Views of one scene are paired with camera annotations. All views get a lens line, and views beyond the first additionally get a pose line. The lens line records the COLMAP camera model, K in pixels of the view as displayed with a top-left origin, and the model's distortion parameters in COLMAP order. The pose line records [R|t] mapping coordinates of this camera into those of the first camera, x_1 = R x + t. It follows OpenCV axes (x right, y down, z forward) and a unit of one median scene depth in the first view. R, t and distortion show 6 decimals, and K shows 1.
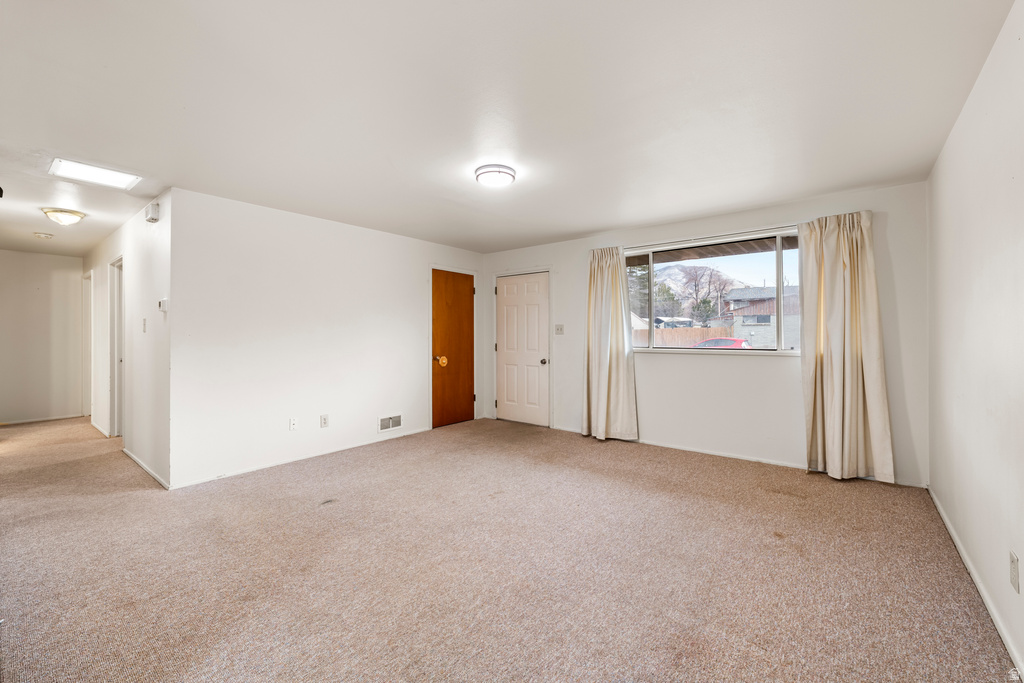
lens RADIAL K [[422.8, 0, 517.8], [0, 422.8, 339.4], [0, 0, 1]] dist [0.002093, -0.000308]
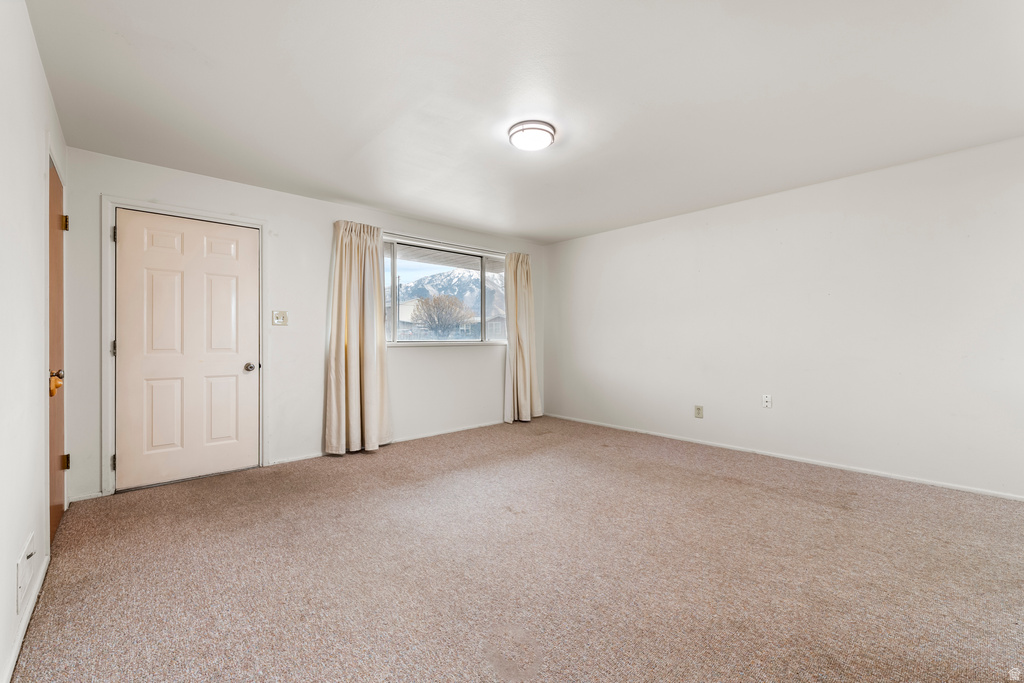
lens RADIAL K [[422.8, 0, 512.0], [0, 422.8, 340.6], [0, 0, 1]] dist [0.002093, -0.000308]
pose [[0.161830, -0.004495, 0.986808, -0.515092], [0.013465, 0.999907, 0.002347, 0.016364], [-0.986727, 0.012908, 0.161876, 0.506948]]
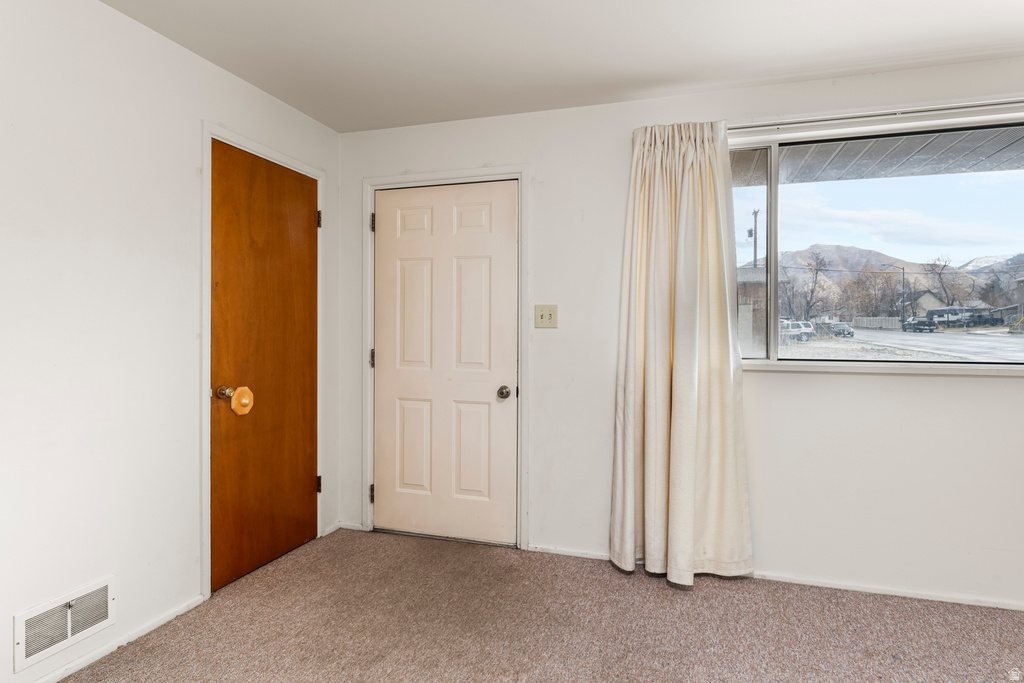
lens RADIAL K [[585.8, 0, 512.1], [0, 585.8, 334.1], [0, 0, 1]] dist [0.004369, 0.000871]
pose [[0.936178, 0.001589, 0.351523, -0.138660], [-0.001145, 0.999998, -0.001469, -0.005024], [-0.351525, 0.000973, 0.936178, 0.452527]]
